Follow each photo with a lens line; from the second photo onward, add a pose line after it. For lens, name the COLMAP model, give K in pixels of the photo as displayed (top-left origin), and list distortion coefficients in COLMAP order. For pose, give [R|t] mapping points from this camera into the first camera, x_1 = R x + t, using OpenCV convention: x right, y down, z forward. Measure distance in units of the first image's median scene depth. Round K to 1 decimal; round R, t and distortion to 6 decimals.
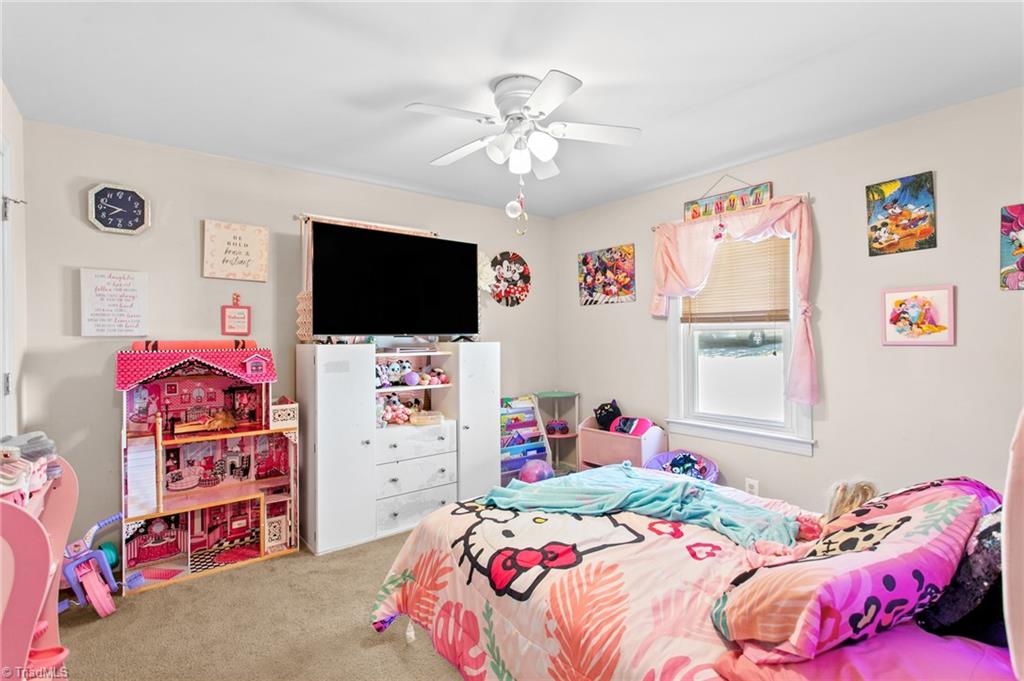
lens RADIAL K [[489.3, 0, 512.0], [0, 489.3, 340.5], [0, 0, 1]] dist [0.000407, 0.000039]
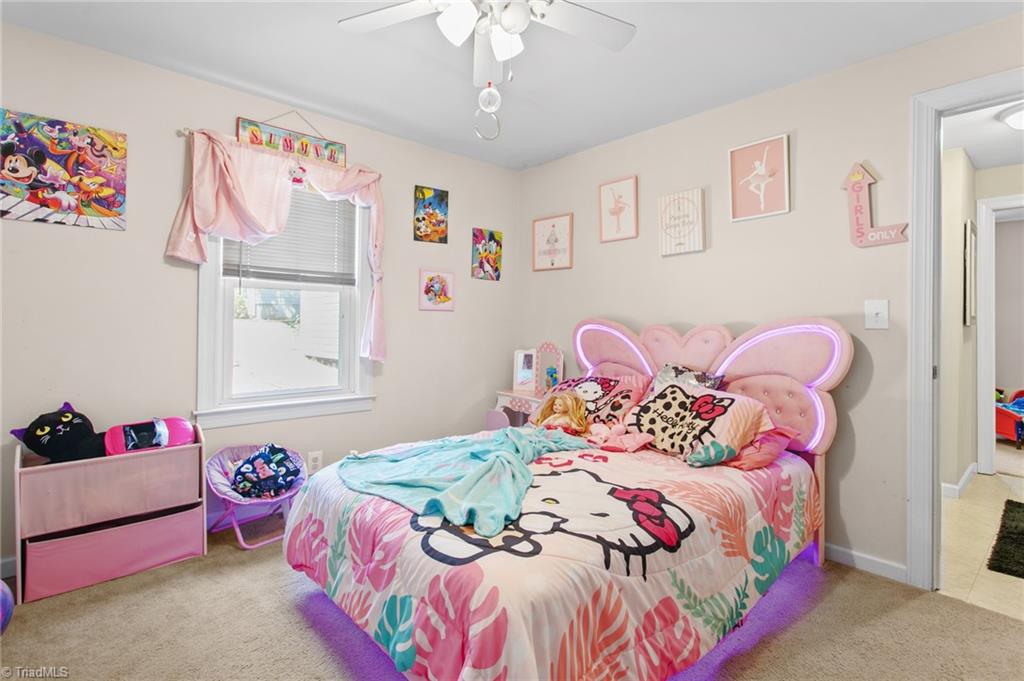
lens RADIAL K [[501.2, 0, 513.2], [0, 501.2, 321.6], [0, 0, 1]] dist [0.003121, 0.000426]
pose [[-0.080603, 0.005938, 0.996729, -0.601356], [-0.006831, 0.999955, -0.006509, 0.048272], [-0.996723, -0.007334, -0.080559, 0.853961]]
